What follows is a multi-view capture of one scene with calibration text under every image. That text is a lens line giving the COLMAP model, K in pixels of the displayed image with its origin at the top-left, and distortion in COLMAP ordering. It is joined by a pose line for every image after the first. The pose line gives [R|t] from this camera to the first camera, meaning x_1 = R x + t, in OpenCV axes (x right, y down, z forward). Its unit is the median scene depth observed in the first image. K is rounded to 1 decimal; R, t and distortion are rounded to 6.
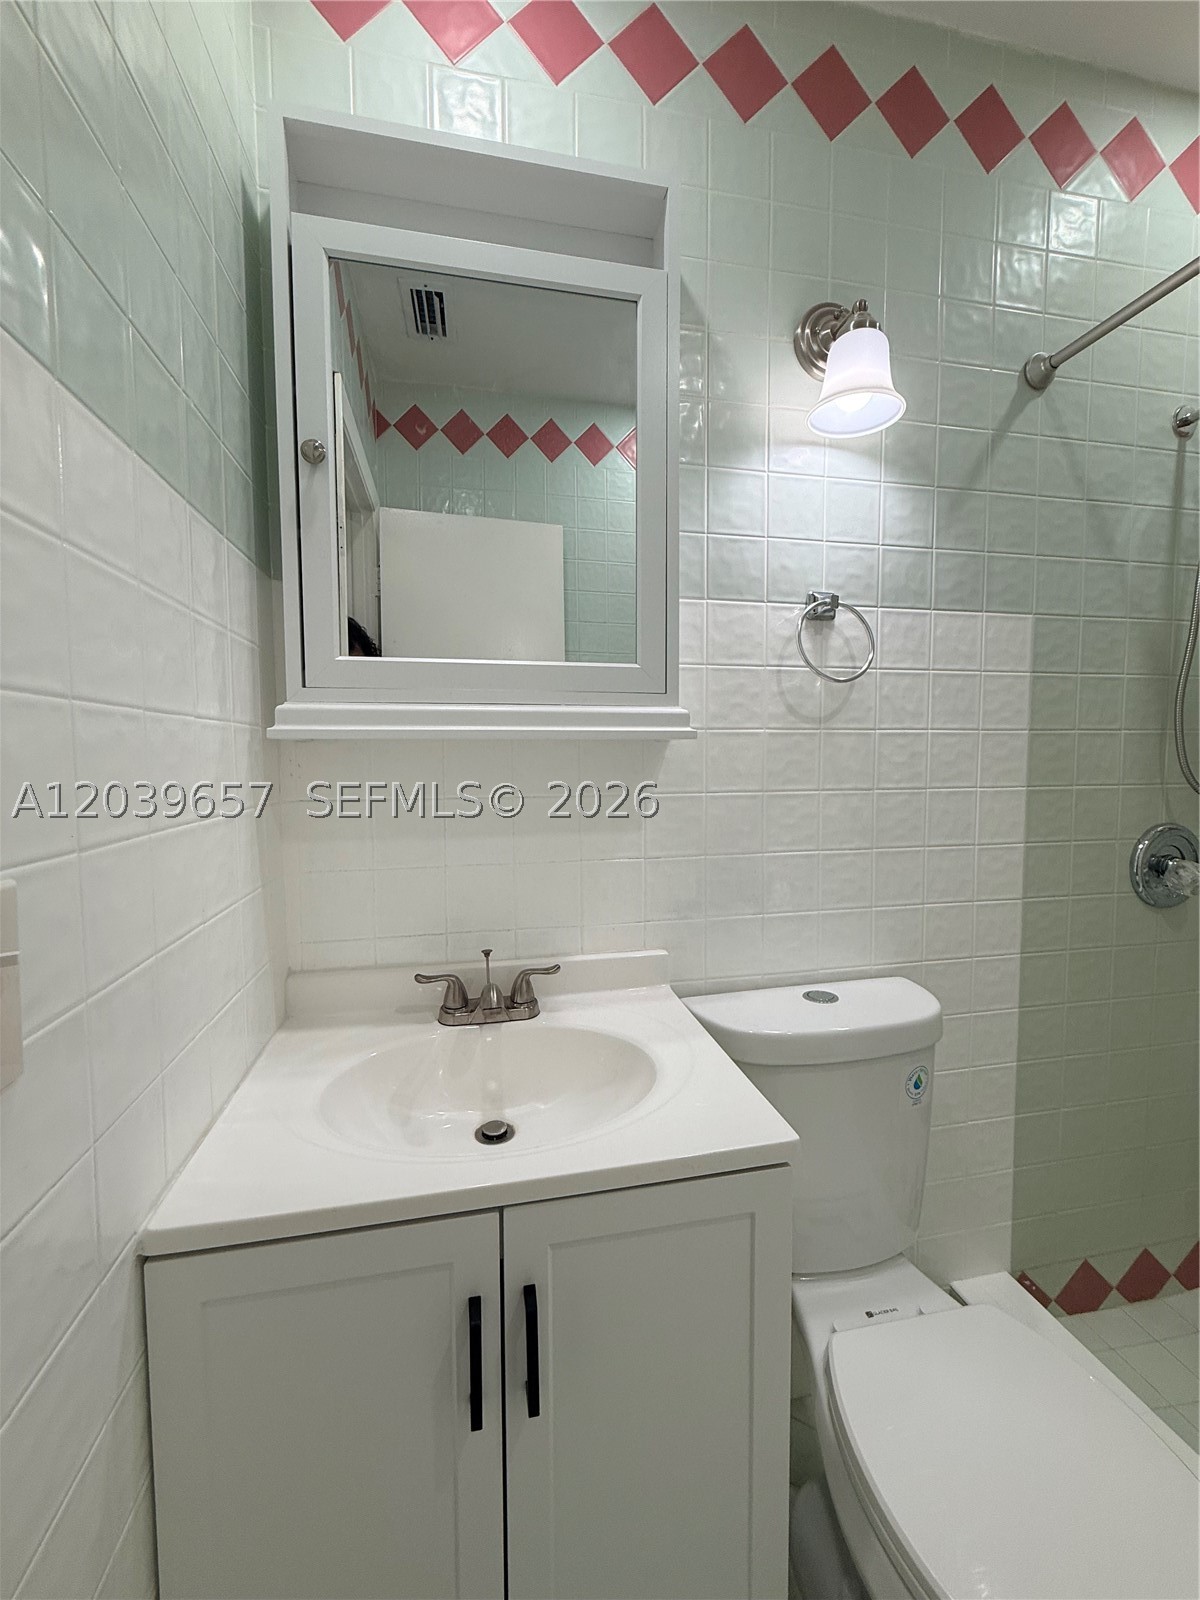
lens RADIAL K [[638.7, 0, 599.2], [0, 638.7, 797.9], [0, 0, 1]] dist [0.000566, 0.000700]
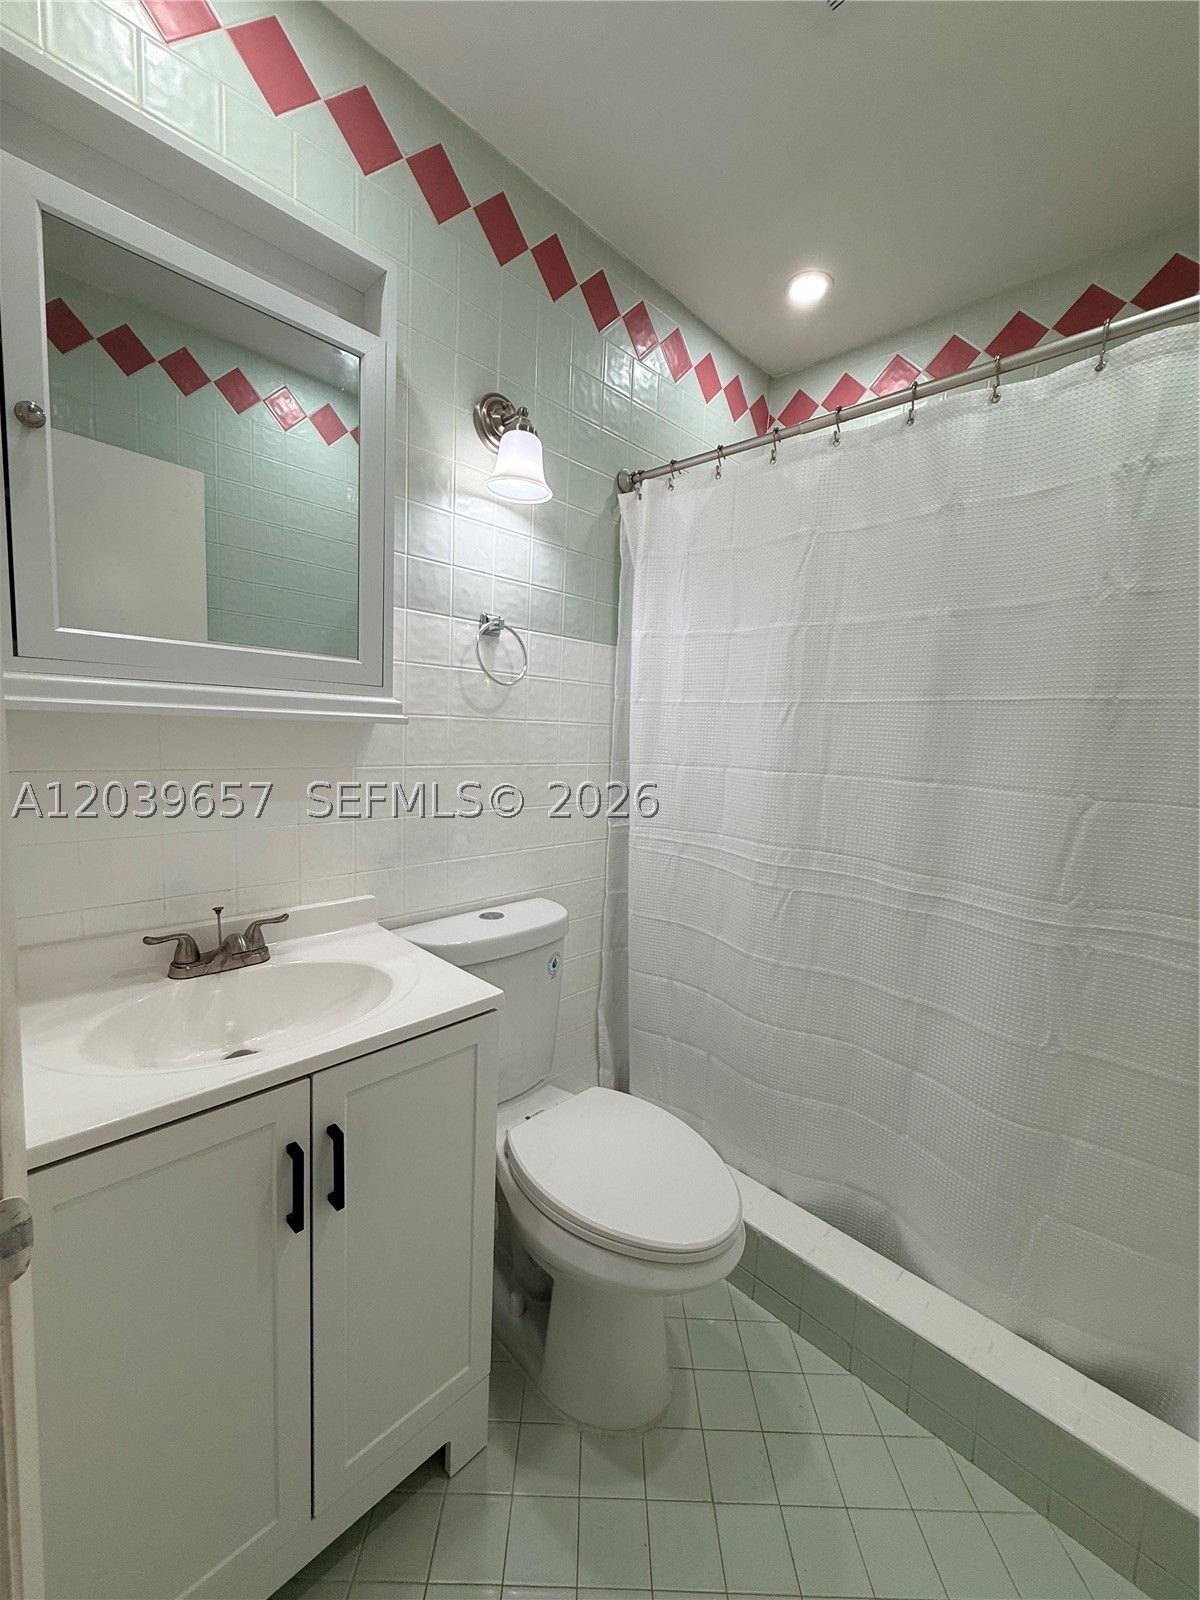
lens RADIAL K [[638.7, 0, 601.4], [0, 638.7, 799.6], [0, 0, 1]] dist [0.000566, 0.000700]
pose [[0.828253, -0.020418, 0.559983, -0.212719], [-0.012921, 0.998374, 0.055514, -0.016206], [-0.560206, -0.053216, 0.826642, -0.242535]]
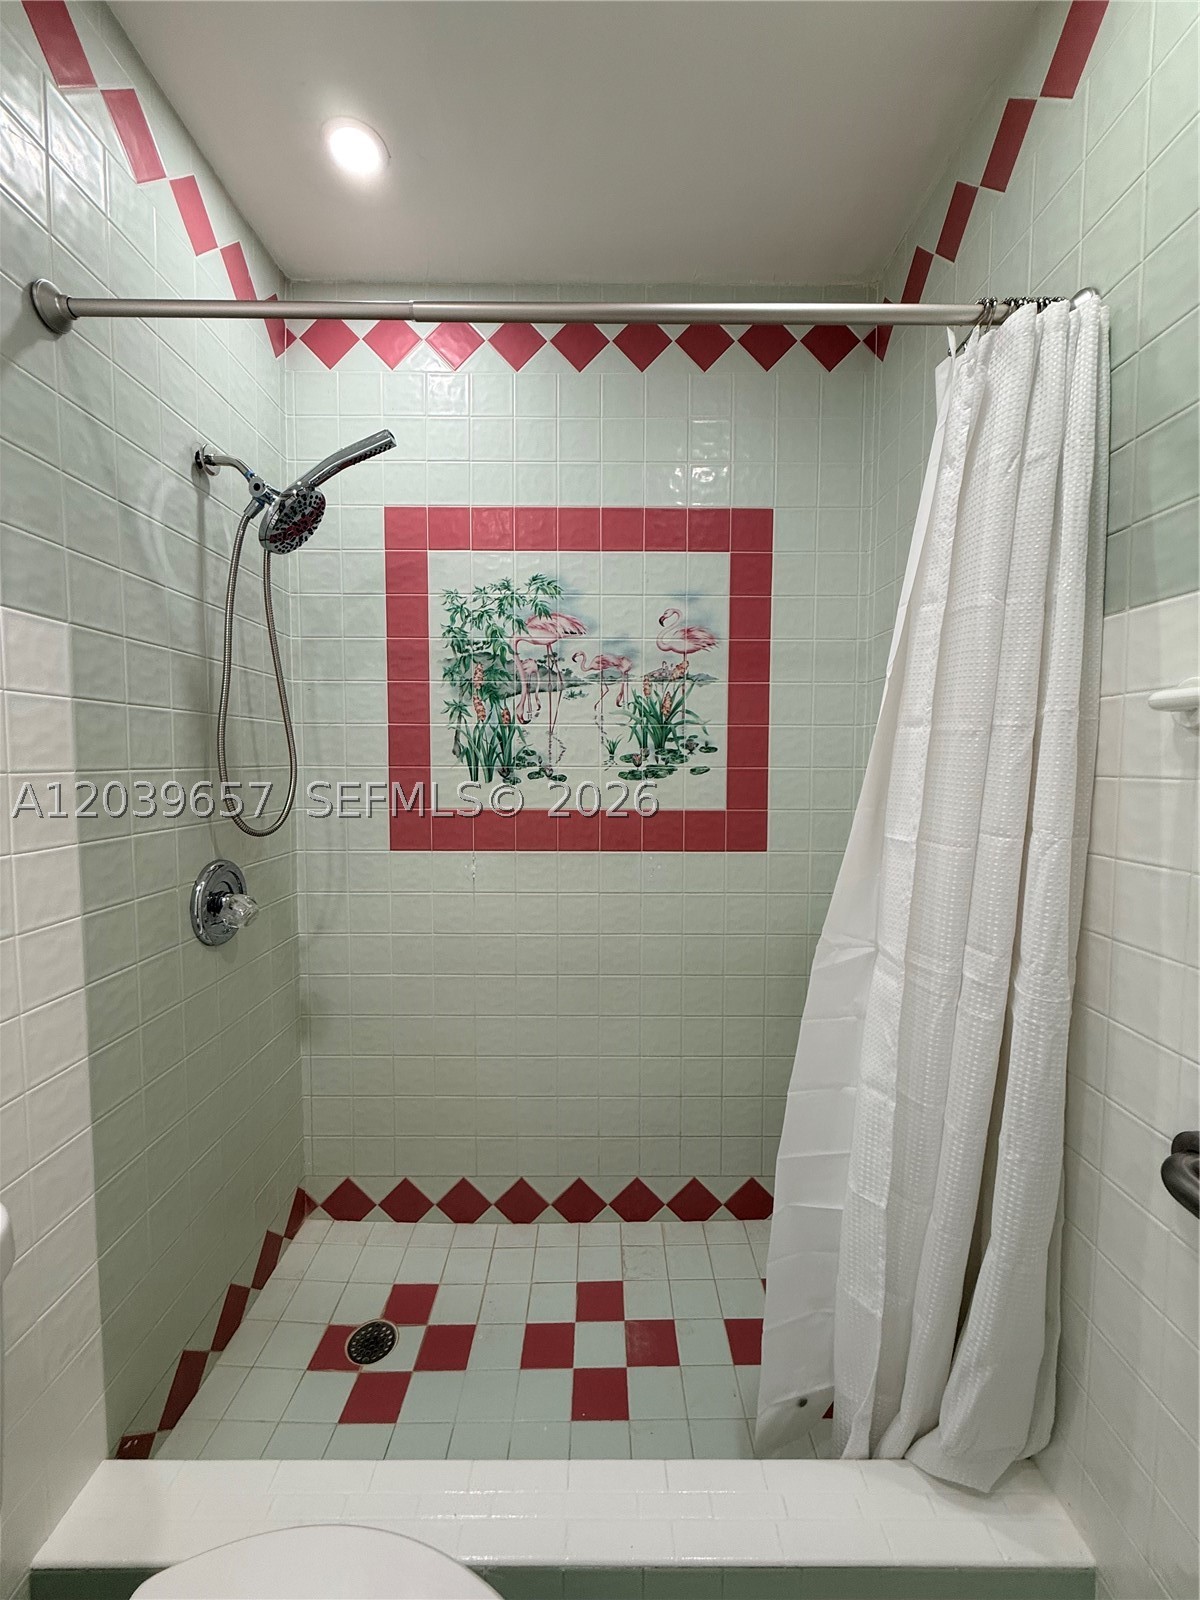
lens RADIAL K [[638.7, 0, 599.9], [0, 638.7, 797.7], [0, 0, 1]] dist [0.000566, 0.000700]
pose [[0.206873, -0.050461, 0.977066, 0.045302], [0.061936, 0.997341, 0.038394, -0.070069], [-0.976405, 0.052573, 0.209449, 0.234493]]
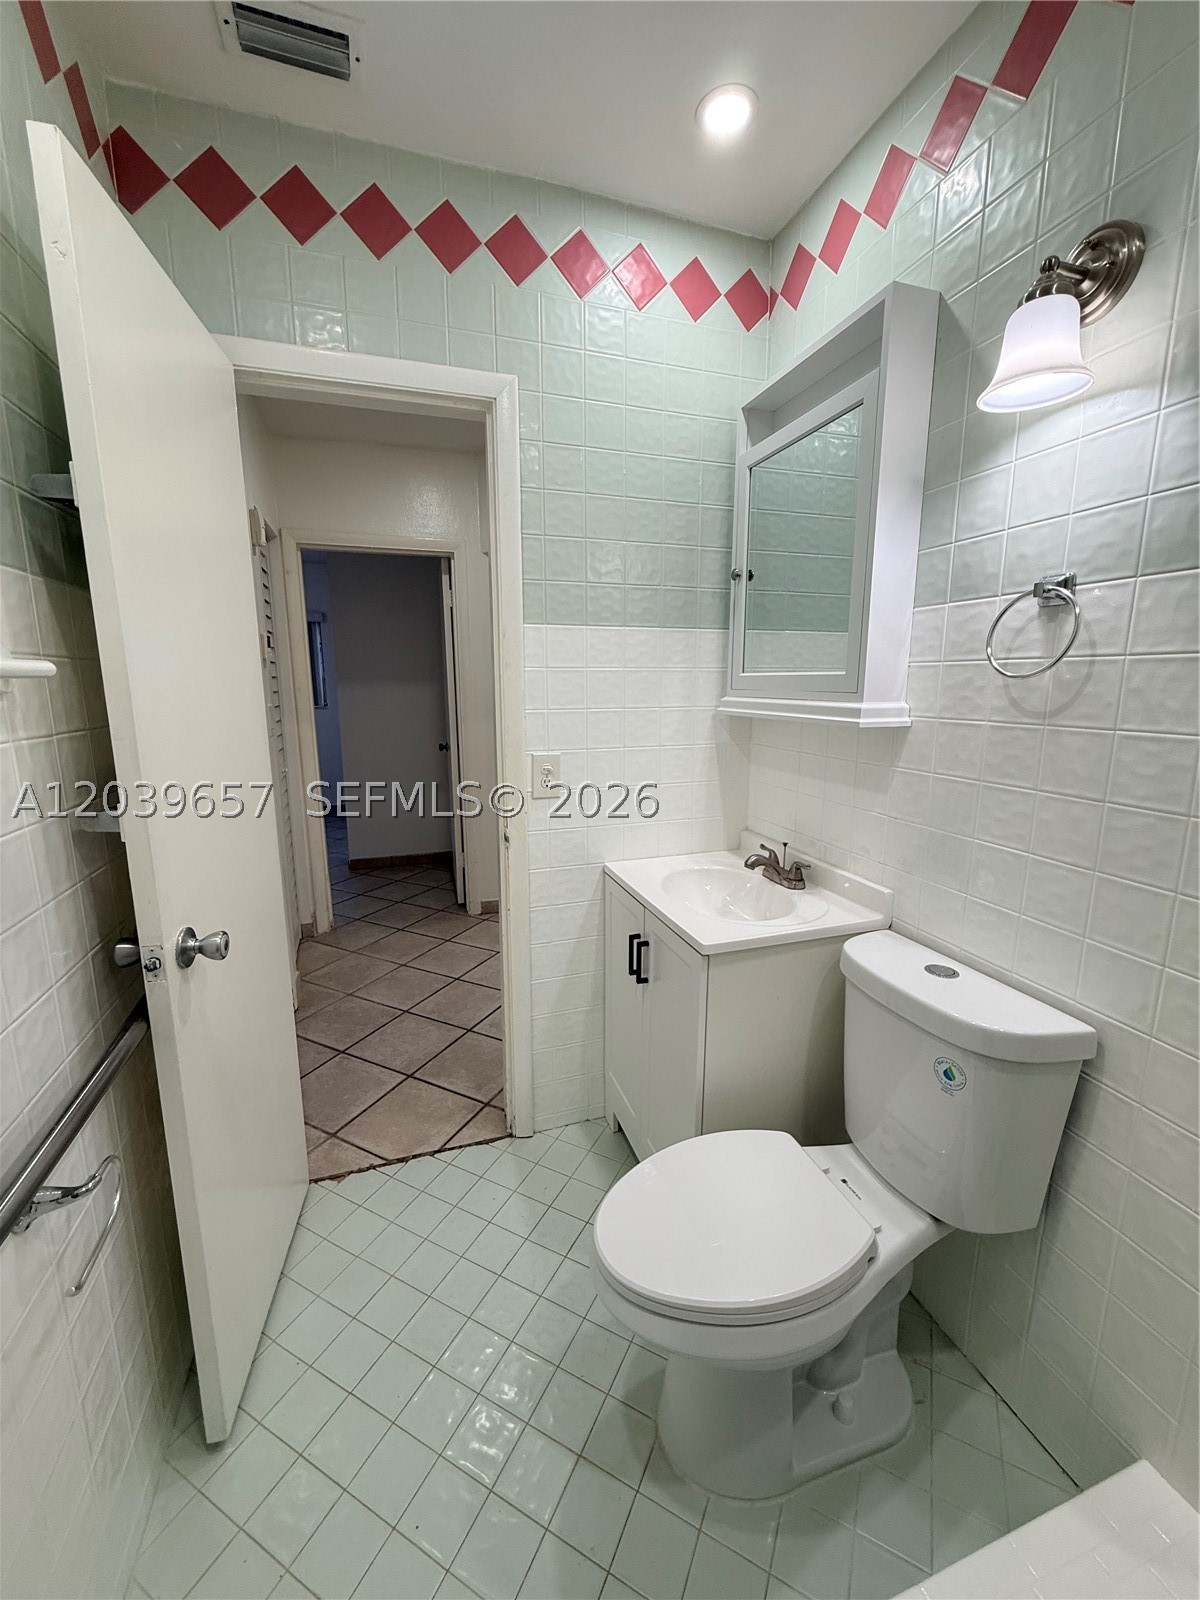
lens RADIAL K [[638.7, 0, 602.6], [0, 638.7, 802.2], [0, 0, 1]] dist [0.000566, 0.000700]
pose [[0.112553, 0.190532, -0.975207, 1.242542], [-0.067056, 0.980663, 0.183859, -0.129922], [0.991380, 0.044700, 0.123153, 0.264686]]
